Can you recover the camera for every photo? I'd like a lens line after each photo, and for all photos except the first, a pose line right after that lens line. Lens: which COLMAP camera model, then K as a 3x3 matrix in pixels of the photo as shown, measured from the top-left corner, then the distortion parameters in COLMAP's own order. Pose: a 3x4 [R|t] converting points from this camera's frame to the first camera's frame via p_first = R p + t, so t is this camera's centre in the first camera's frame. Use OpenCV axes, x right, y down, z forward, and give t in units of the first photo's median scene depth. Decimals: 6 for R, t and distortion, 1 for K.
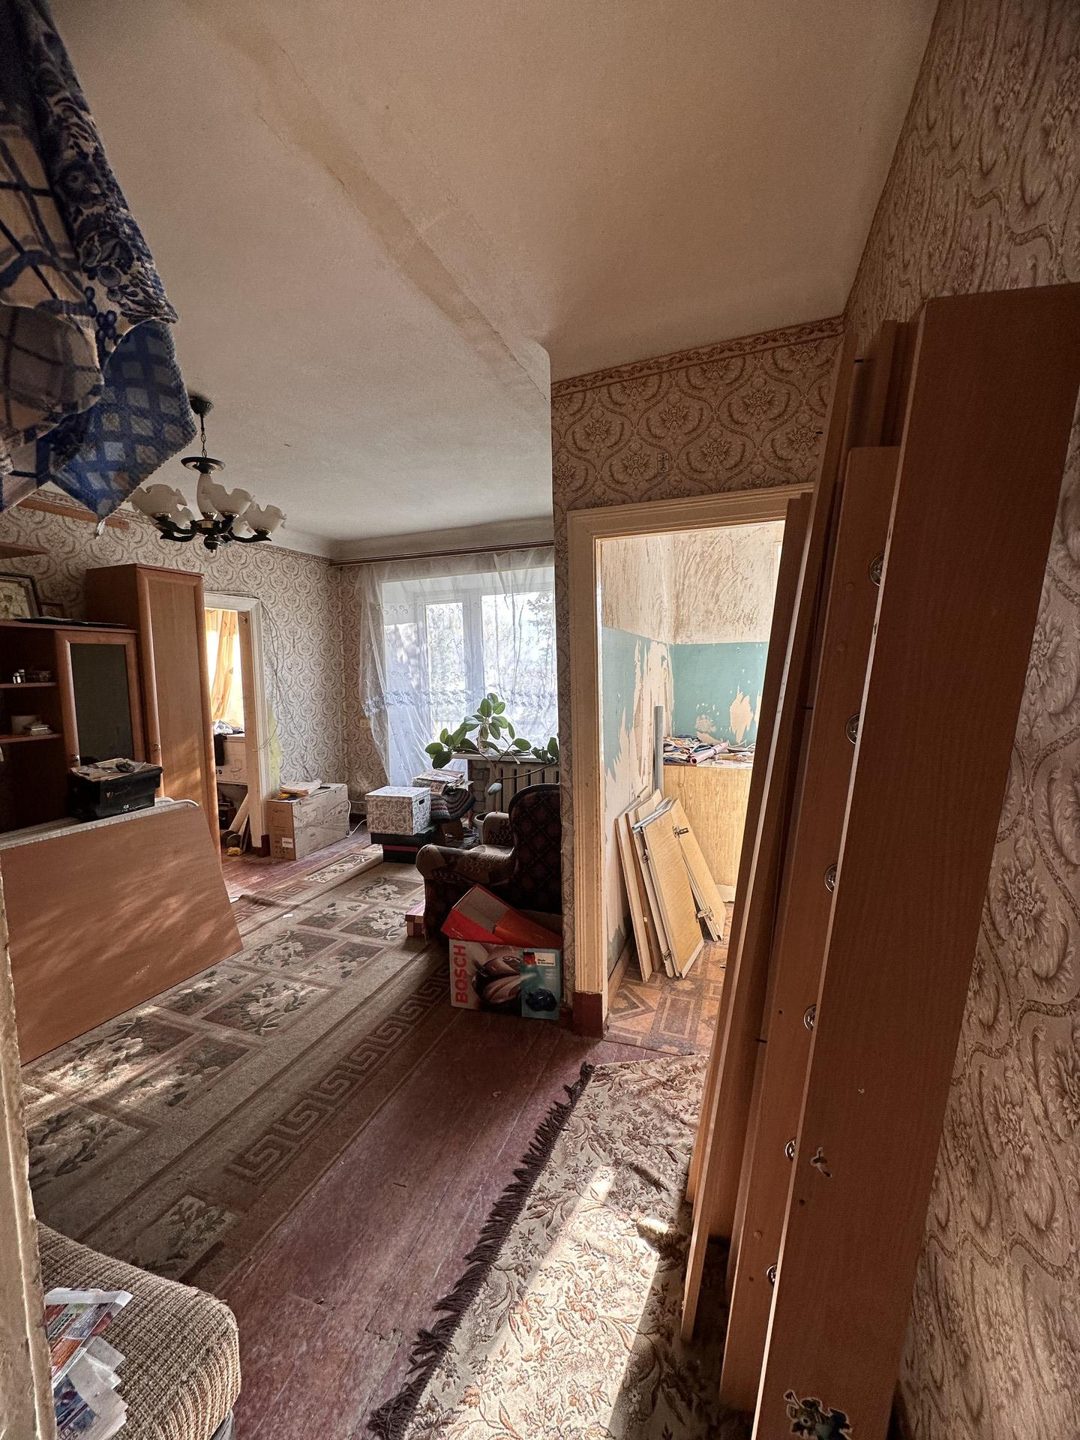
lens RADIAL K [[574.7, 0, 539.0], [0, 574.7, 719.5], [0, 0, 1]] dist [-0.000266, -0.000008]
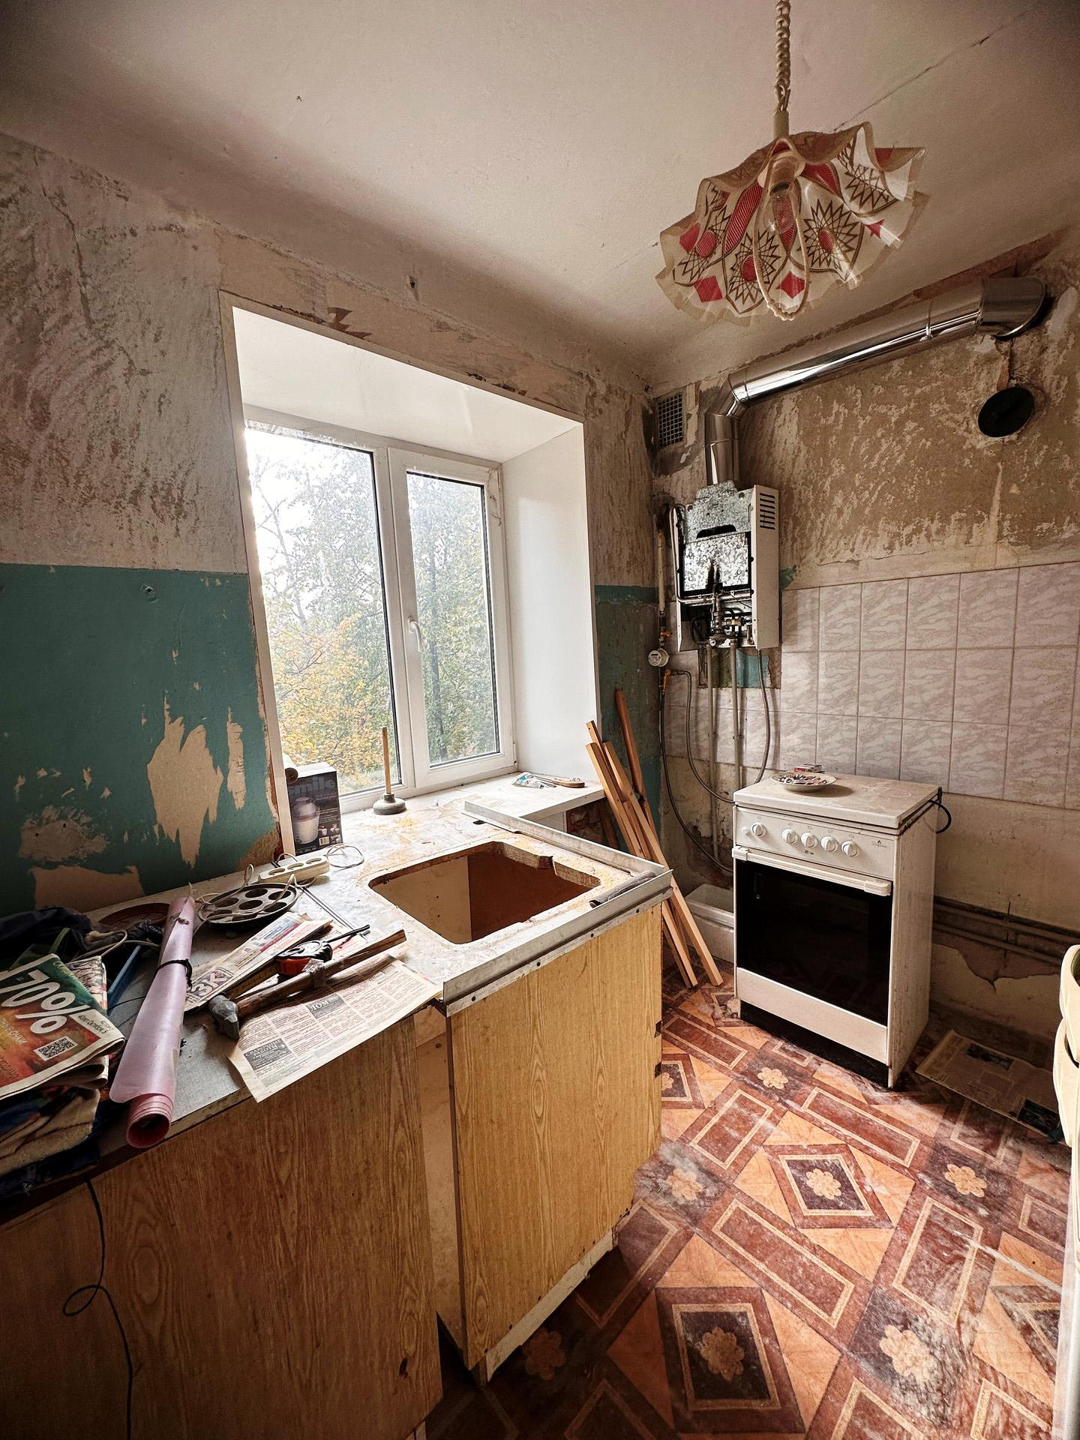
lens RADIAL K [[574.7, 0, 541.4], [0, 574.7, 717.4], [0, 0, 1]] dist [-0.000266, -0.000008]
pose [[0.441600, -0.125156, 0.888440, 0.145295], [0.104341, 0.990668, 0.087694, -0.055748], [-0.891124, 0.053975, 0.450537, 0.658570]]
